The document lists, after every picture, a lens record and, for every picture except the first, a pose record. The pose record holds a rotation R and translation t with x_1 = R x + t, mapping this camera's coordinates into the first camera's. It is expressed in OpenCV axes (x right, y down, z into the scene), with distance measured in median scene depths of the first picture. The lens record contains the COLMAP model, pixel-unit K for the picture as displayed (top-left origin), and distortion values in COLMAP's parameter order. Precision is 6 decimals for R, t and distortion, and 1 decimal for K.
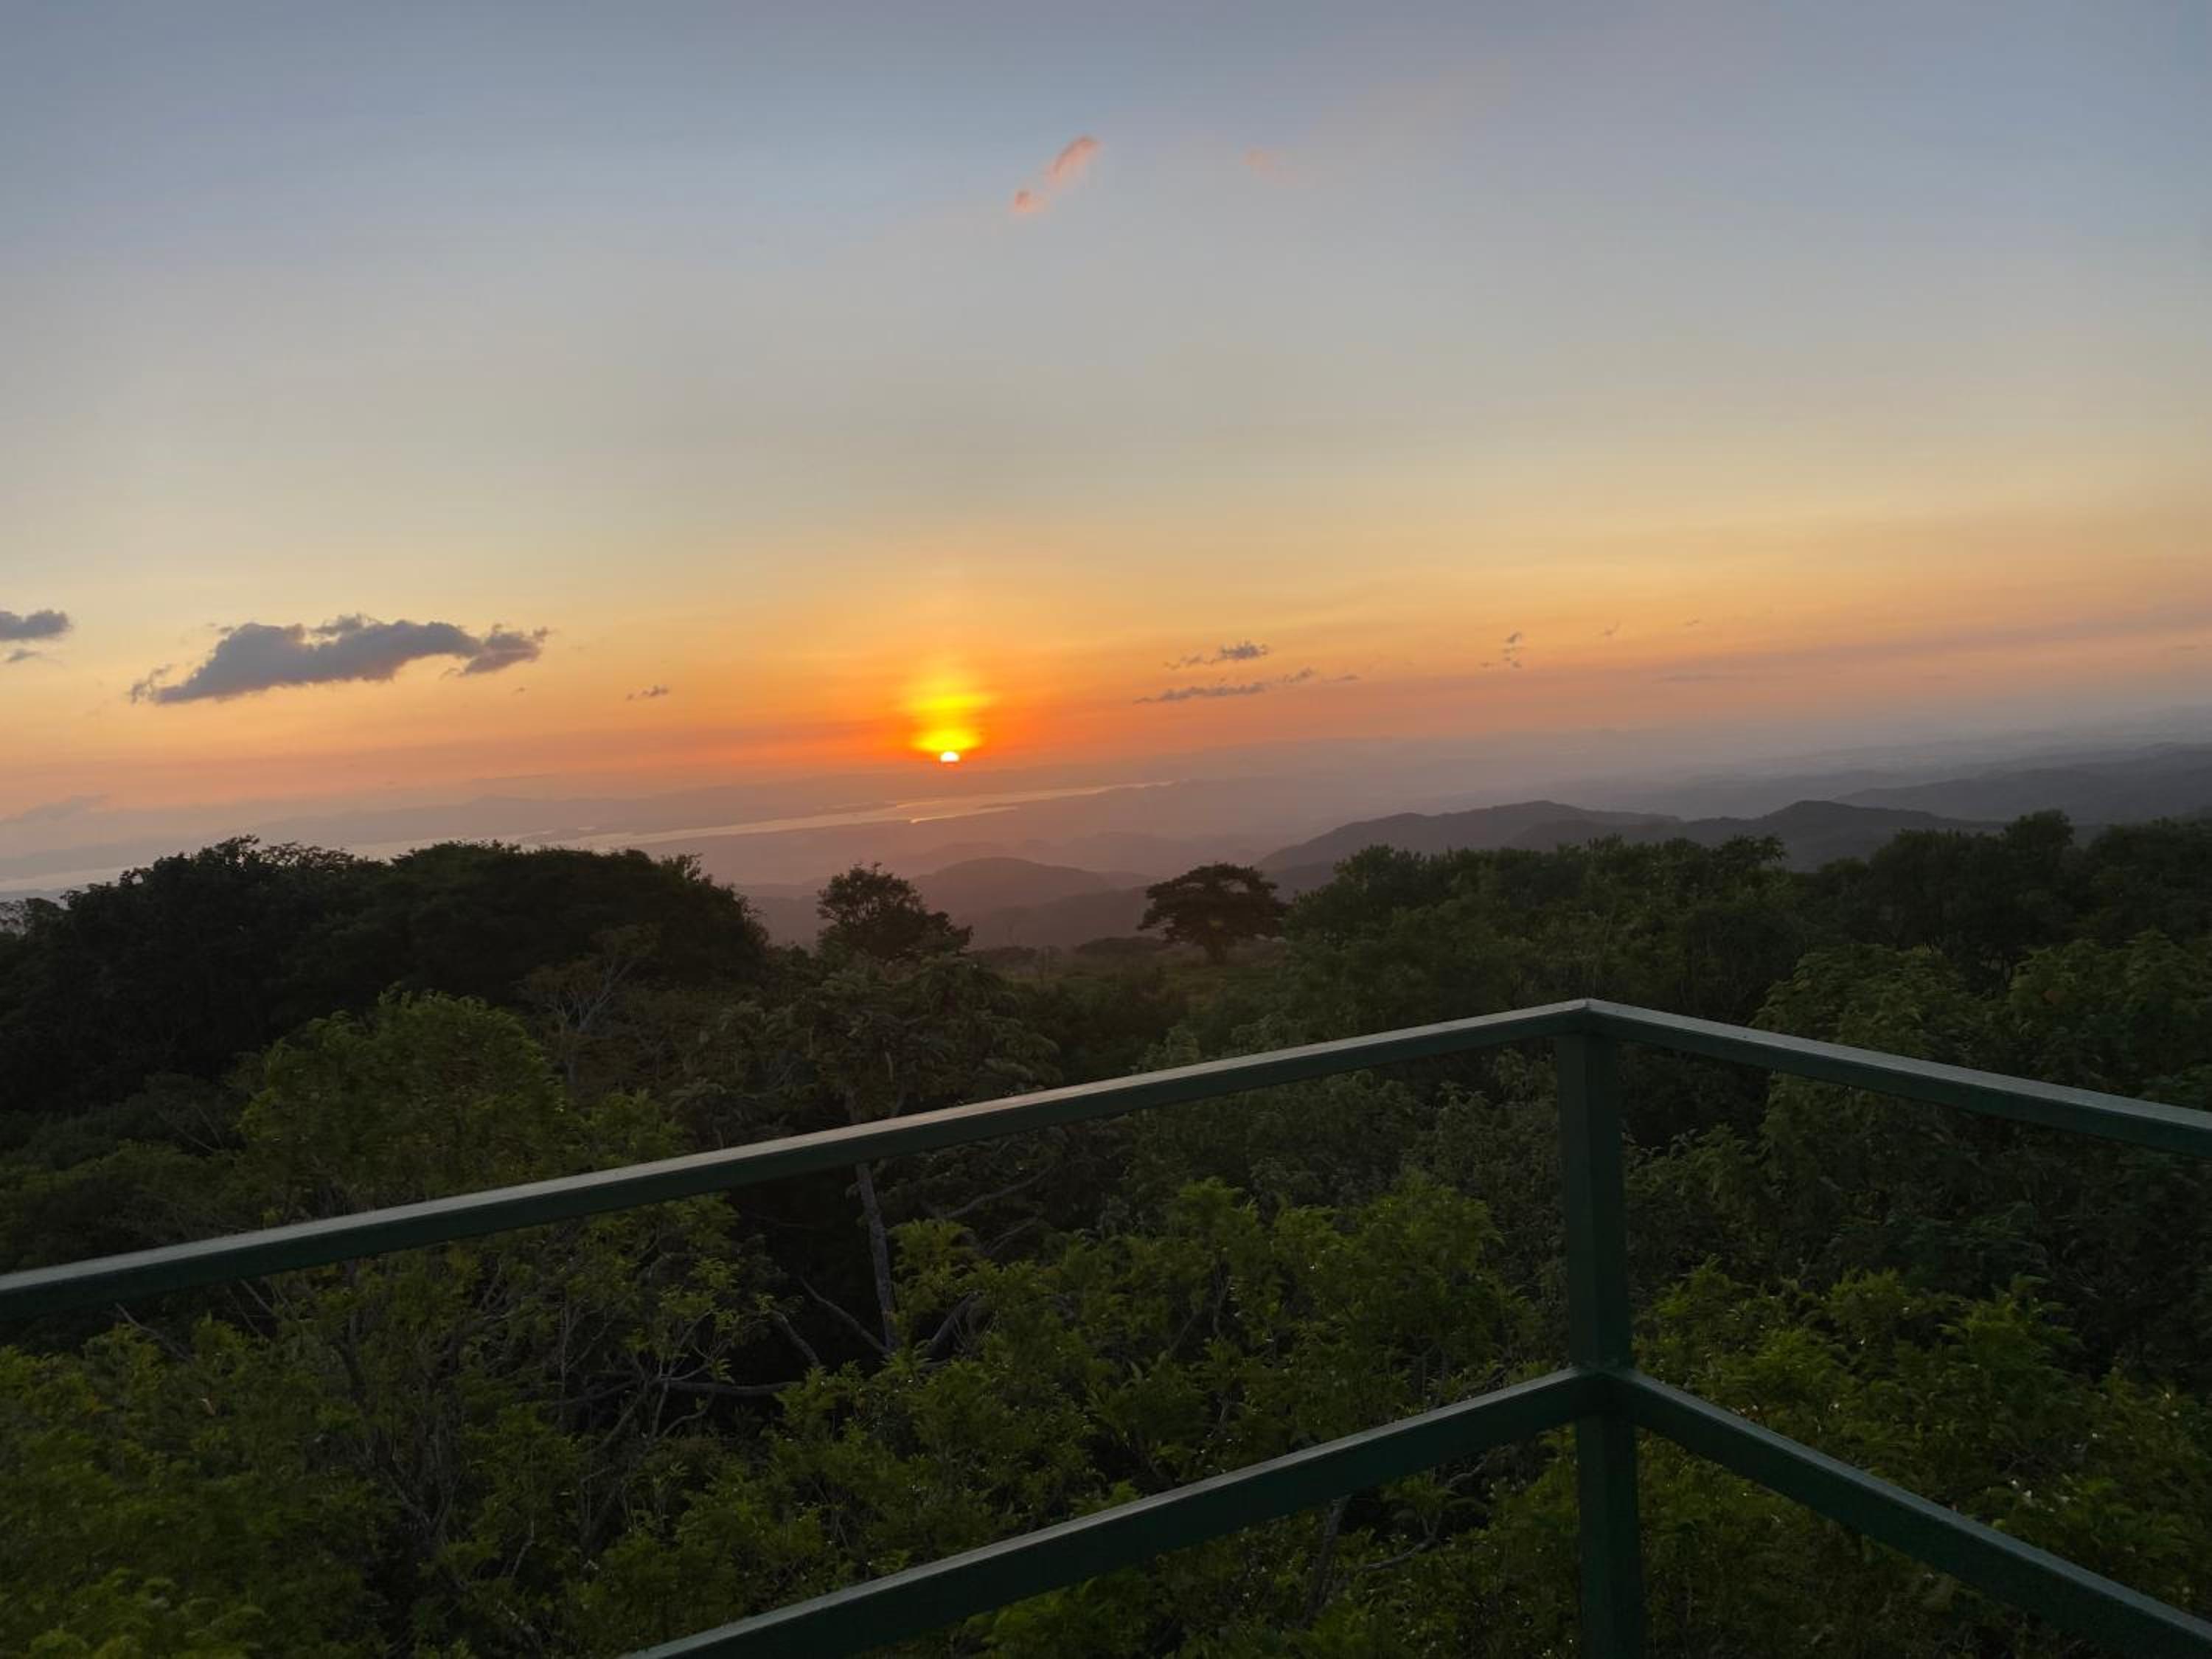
lens RADIAL K [[1596.5, 0, 1094.6], [0, 1596.5, 828.6], [0, 0, 1]] dist [0.044665, -0.003785]
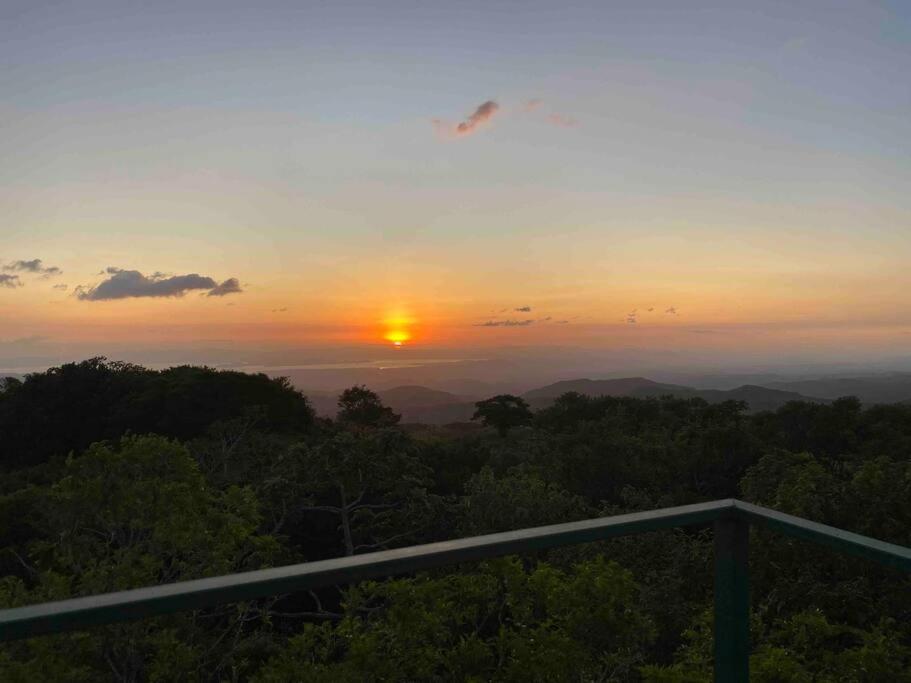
lens RADIAL K [[622.5, 0, 455.5], [0, 622.5, 341.5], [0, 0, 1]] dist [0.002755, -0.030694]
pose [[0.997758, 0.066918, -0.001184, -0.002852], [-0.066886, 0.996348, -0.053073, -0.003691], [-0.002372, 0.053033, 0.998590, 0.074152]]
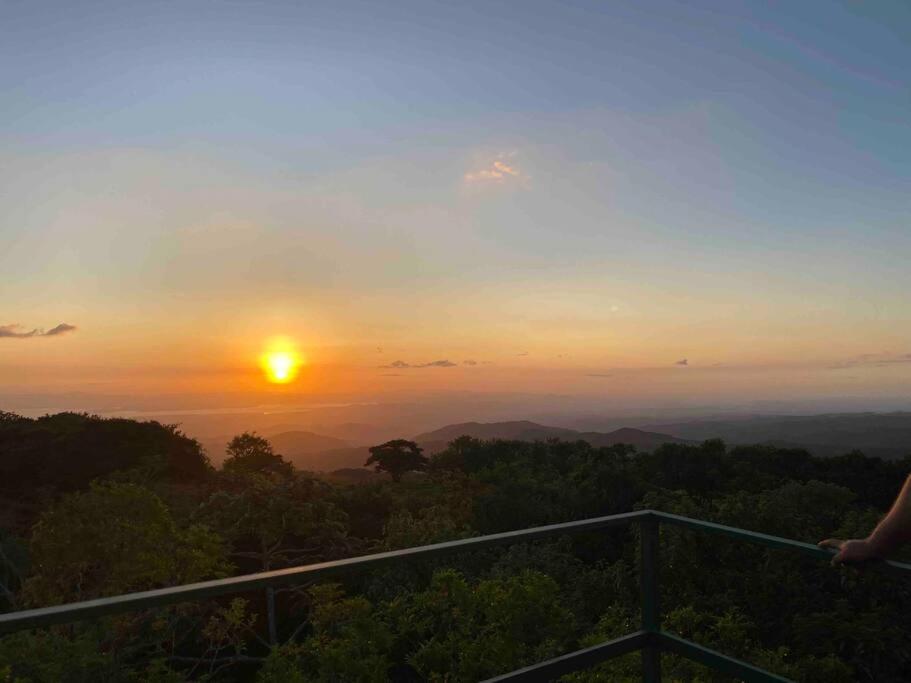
lens RADIAL K [[709.7, 0, 443.2], [0, 709.7, 341.2], [0, 0, 1]] dist [0.043524, -0.050592]
pose [[0.978330, 0.082651, 0.189842, -0.089297], [-0.061337, 0.991408, -0.115534, -0.005988], [-0.197760, 0.101386, 0.974993, -0.075624]]
